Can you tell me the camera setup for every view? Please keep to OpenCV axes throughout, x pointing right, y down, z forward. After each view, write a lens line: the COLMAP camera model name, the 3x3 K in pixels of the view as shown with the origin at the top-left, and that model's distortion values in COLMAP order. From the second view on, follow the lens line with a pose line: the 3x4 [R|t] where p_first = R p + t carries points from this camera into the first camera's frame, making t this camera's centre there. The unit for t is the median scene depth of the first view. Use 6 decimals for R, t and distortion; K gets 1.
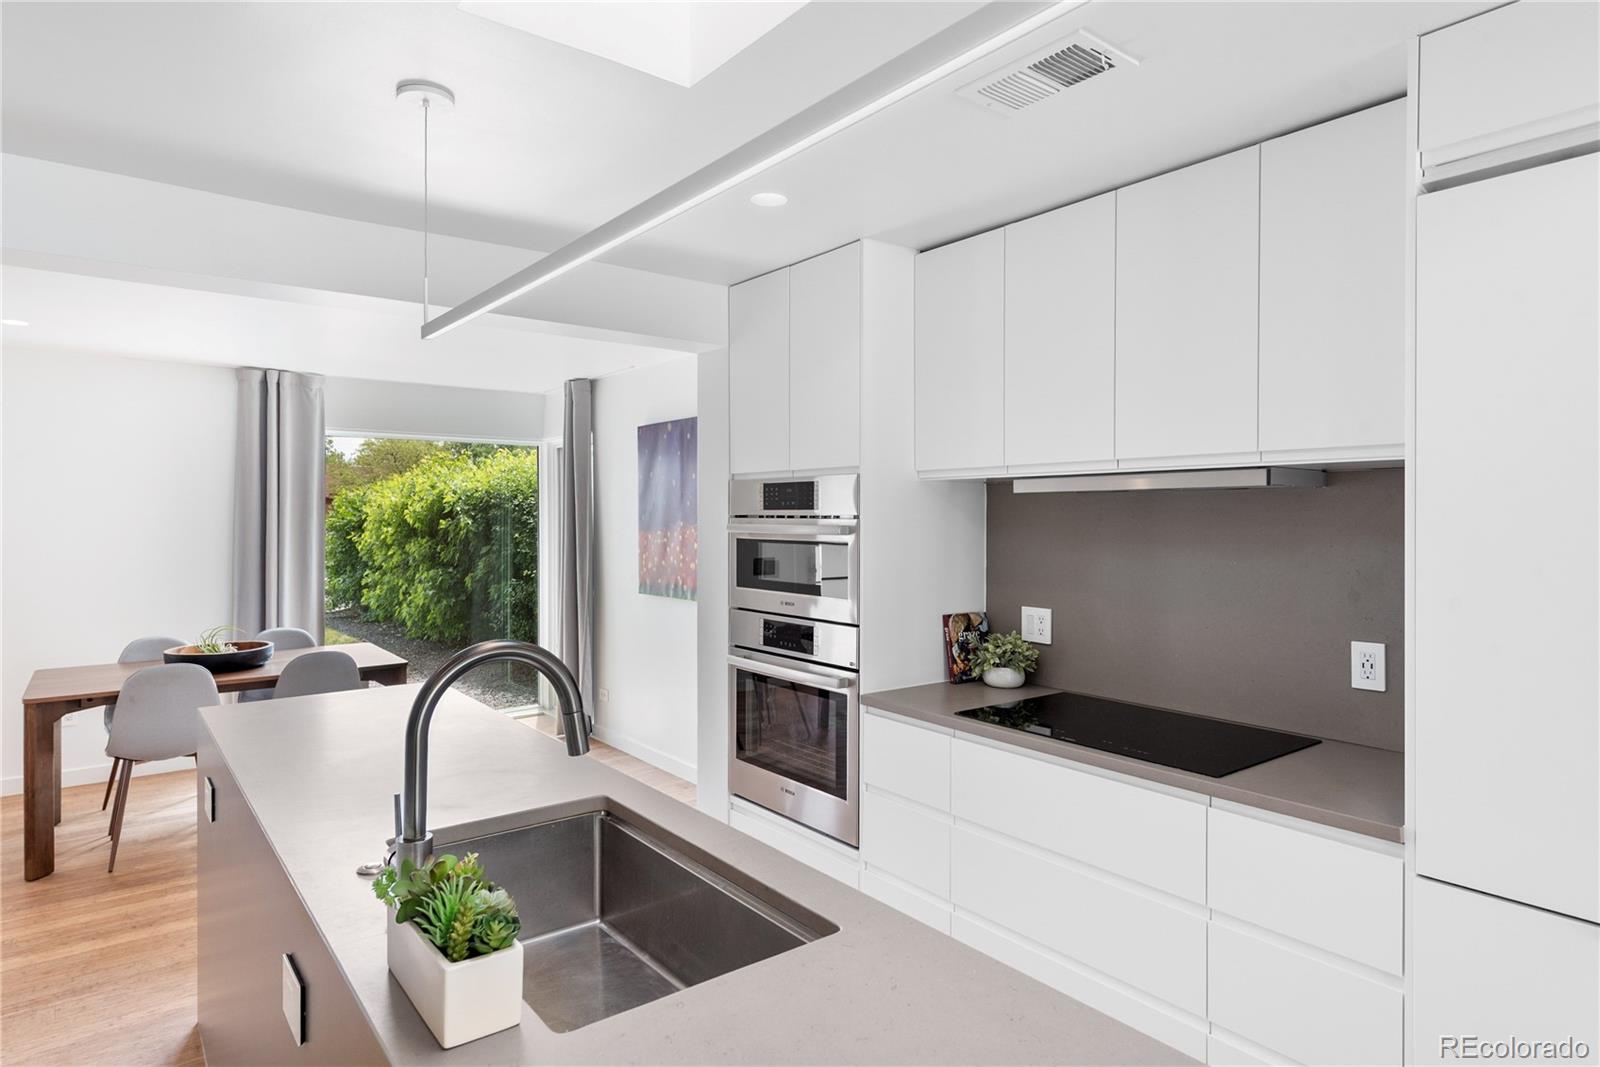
lens RADIAL K [[907.1, 0, 800.0], [0, 907.1, 533.5], [0, 0, 1]] dist [0.013414, 0.000236]
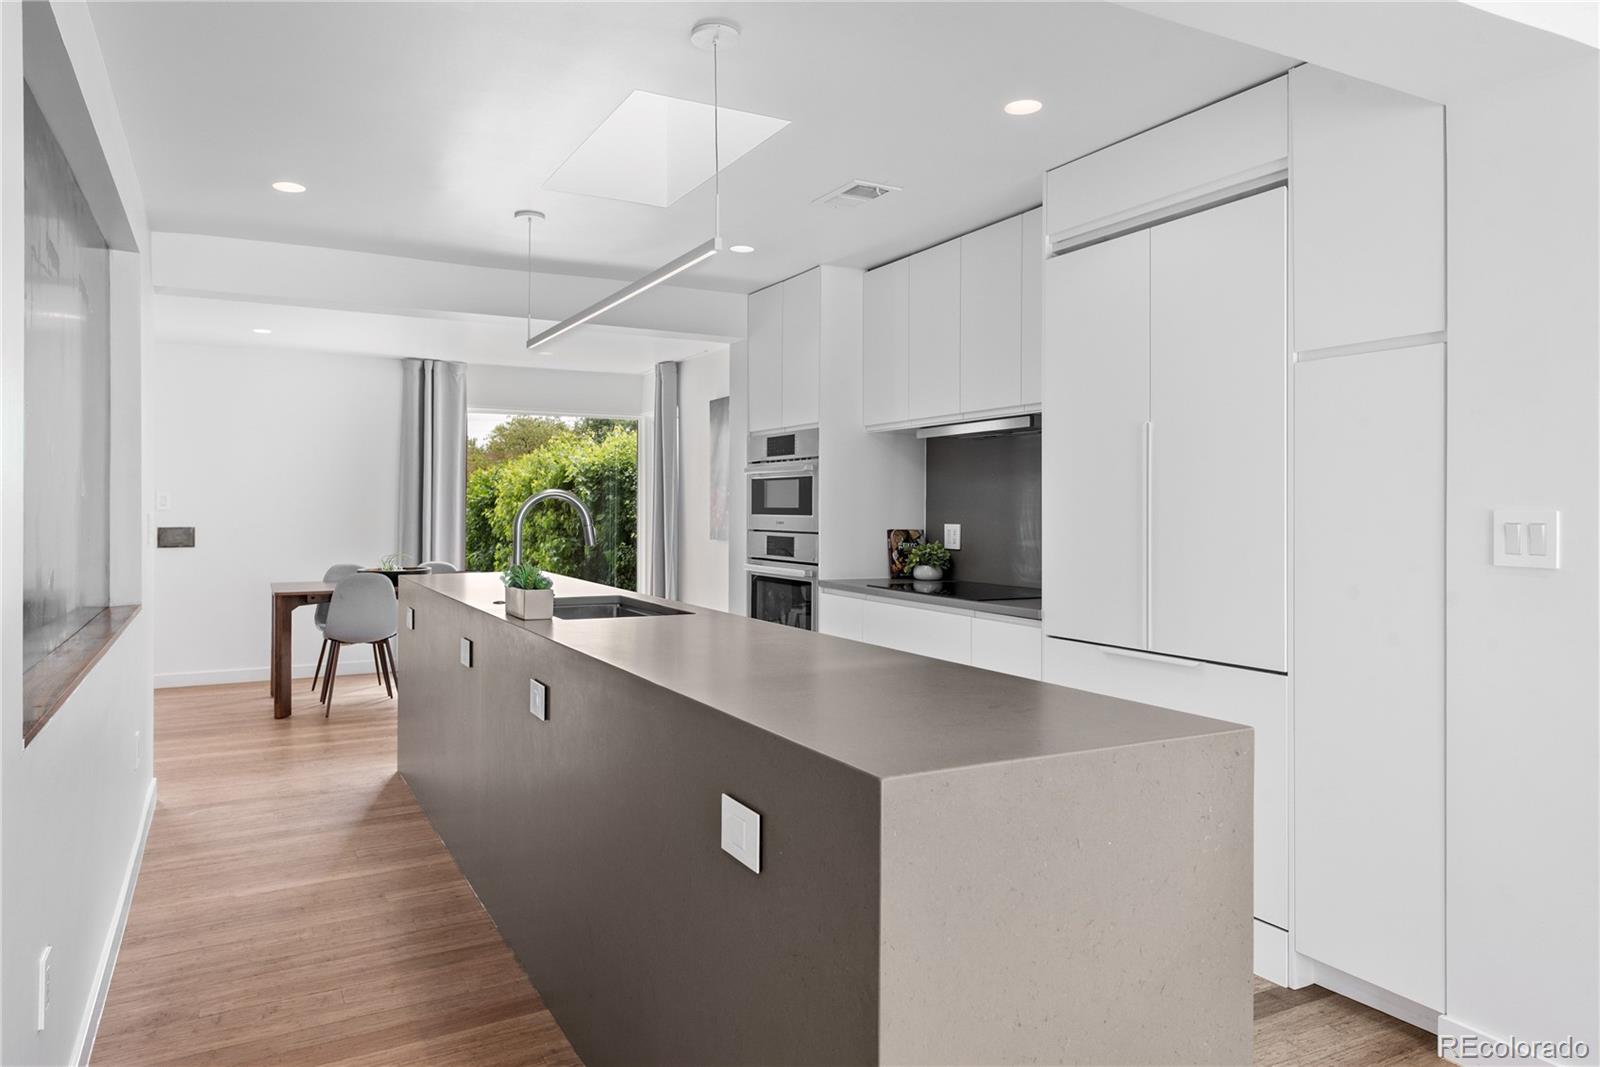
lens RADIAL K [[1042.6, 0, 798.2], [0, 1042.6, 518.7], [0, 0, 1]] dist [0.040701, -0.000947]
pose [[0.986313, 0.003429, -0.164846, 0.258829], [-0.005003, 0.999946, -0.009132, 0.079639], [0.164805, 0.009832, 0.986277, -0.540534]]
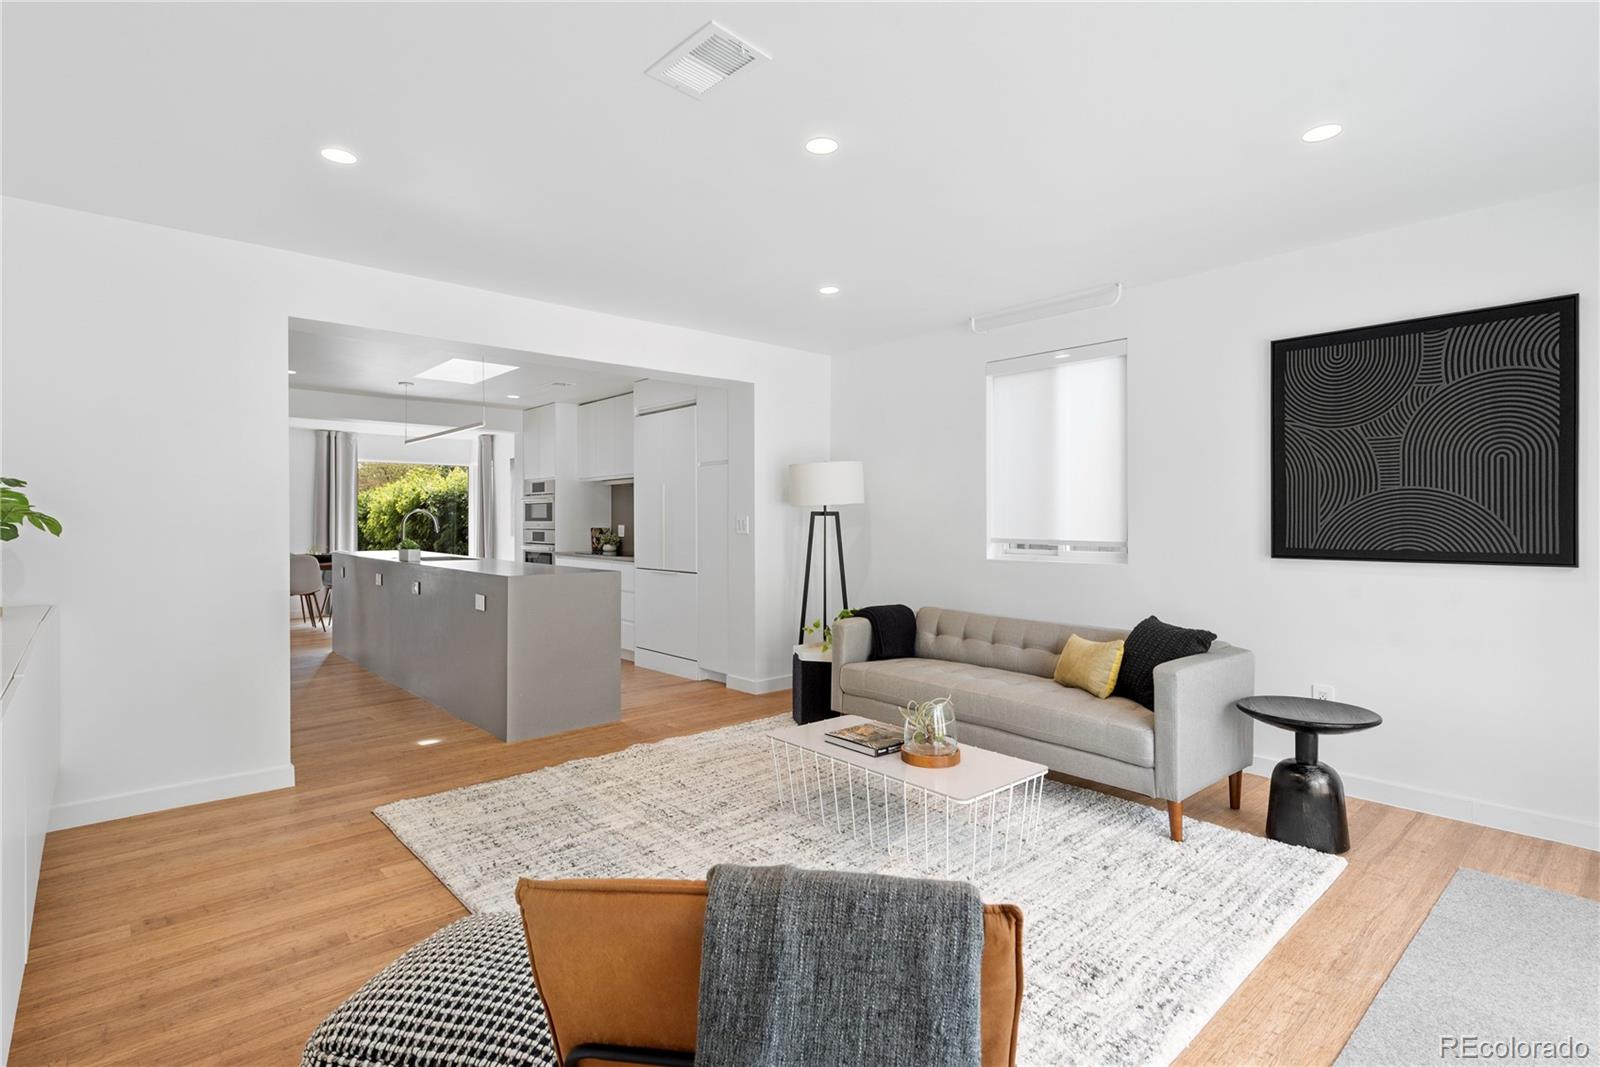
lens RADIAL K [[777.4, 0, 800.0], [0, 777.4, 533.5], [0, 0, 1]] dist [0.016351, -0.008859]
pose [[0.997432, -0.002369, 0.071585, 0.587844], [0.002673, 0.999988, -0.004162, 0.108077], [-0.071574, 0.004343, 0.997426, -1.399253]]
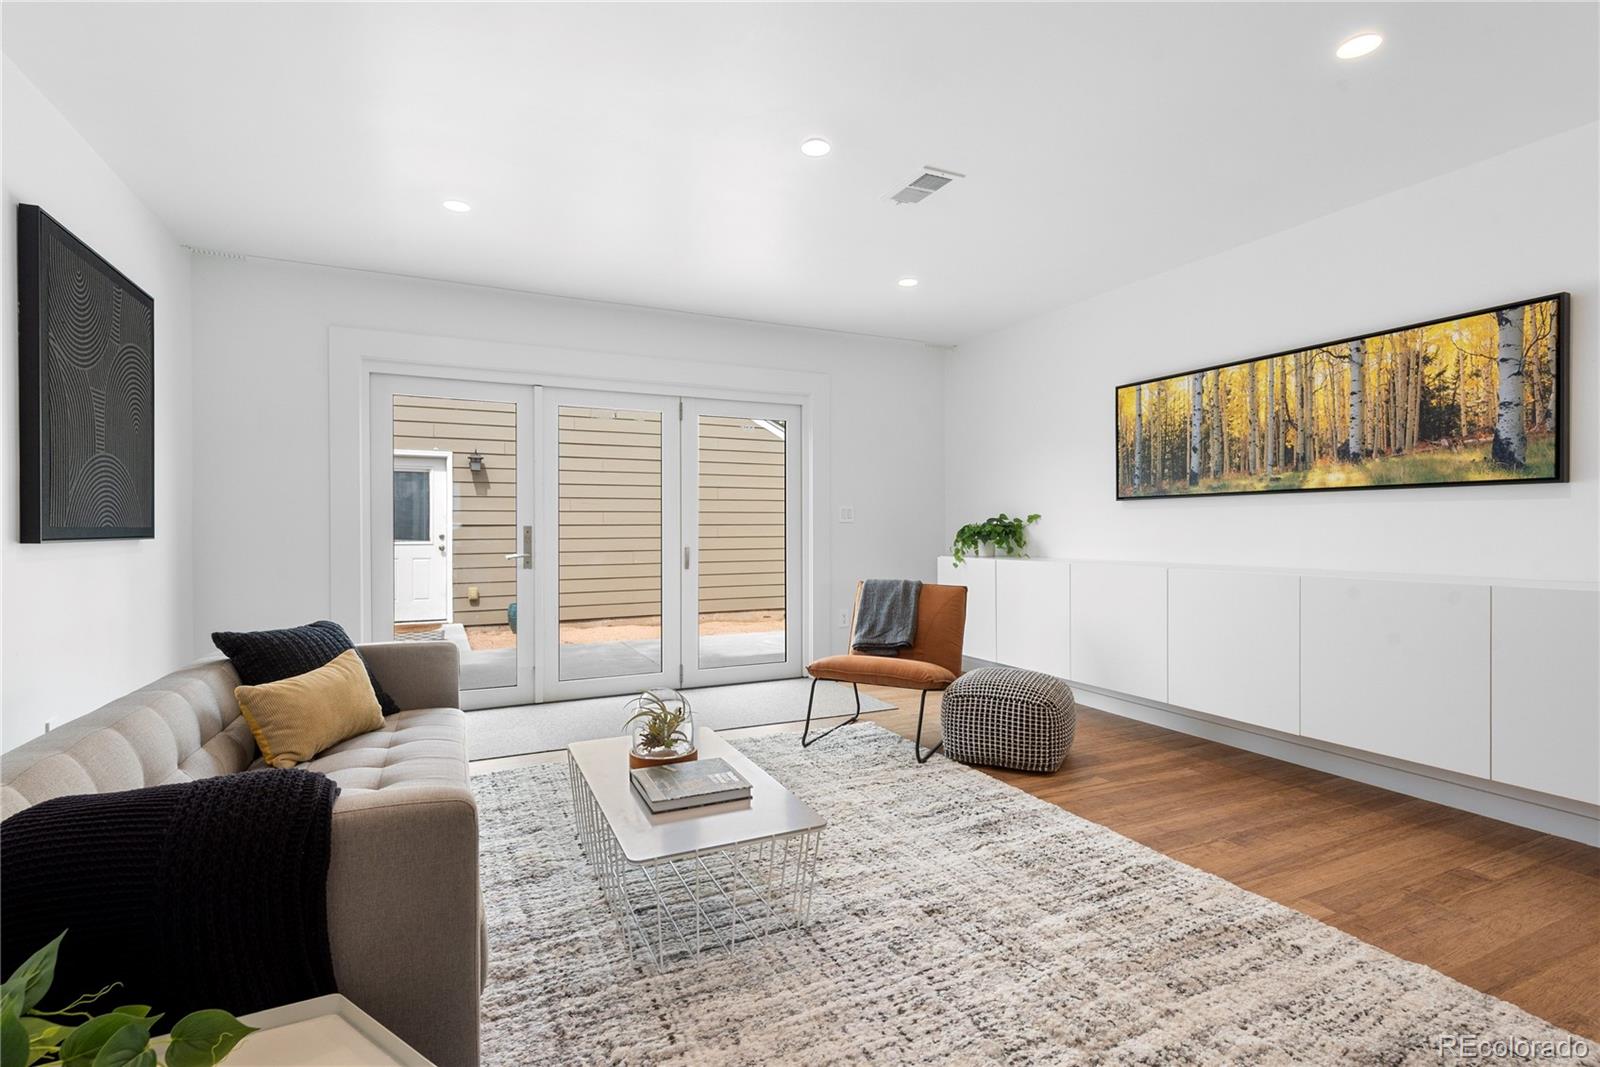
lens RADIAL K [[747.7, 0, 798.6], [0, 747.7, 533.3], [0, 0, 1]] dist [0.015949, -0.008460]
pose [[-0.977747, 0.001720, 0.209779, 0.517006], [0.007994, 0.999546, 0.029061, 0.115720], [-0.209634, 0.030091, -0.977317, 0.077435]]
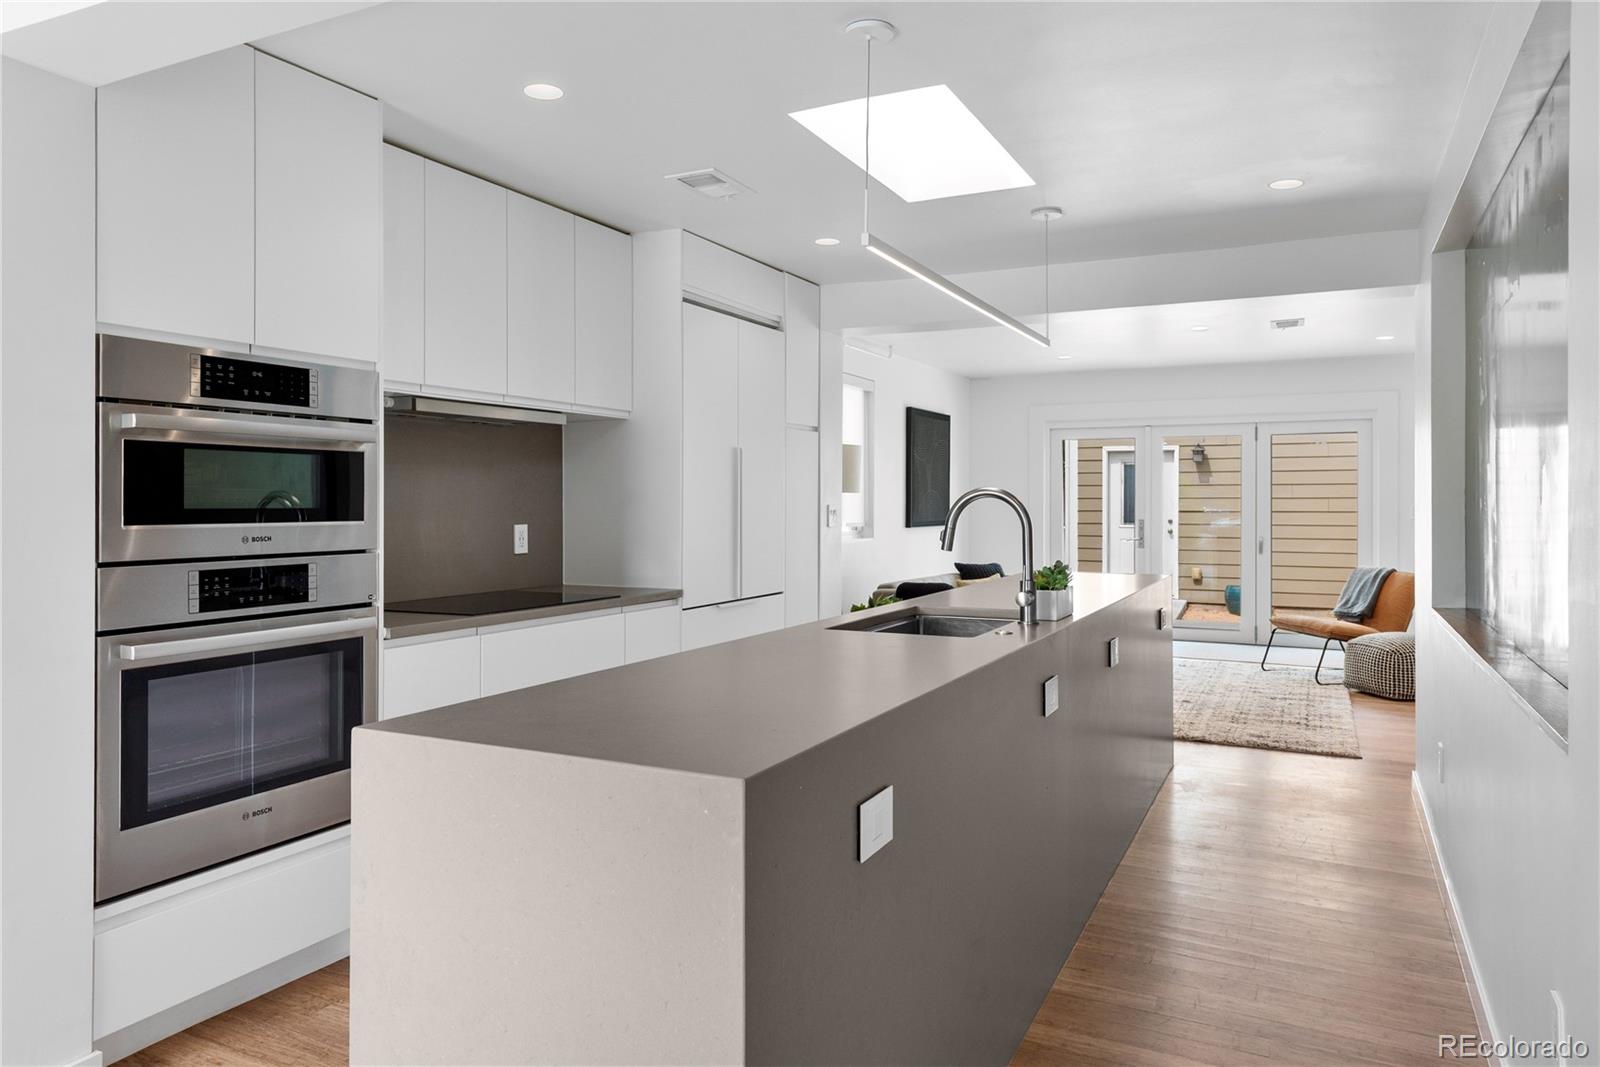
lens RADIAL K [[1061.1, 0, 800.0], [0, 1061.1, 497.5], [0, 0, 1]] dist [0.022835, -0.001033]
pose [[-0.436181, 0.002381, 0.899856, -0.852013], [0.018807, 0.999802, 0.006471, 0.045169], [-0.899662, 0.019746, -0.436140, 0.909855]]
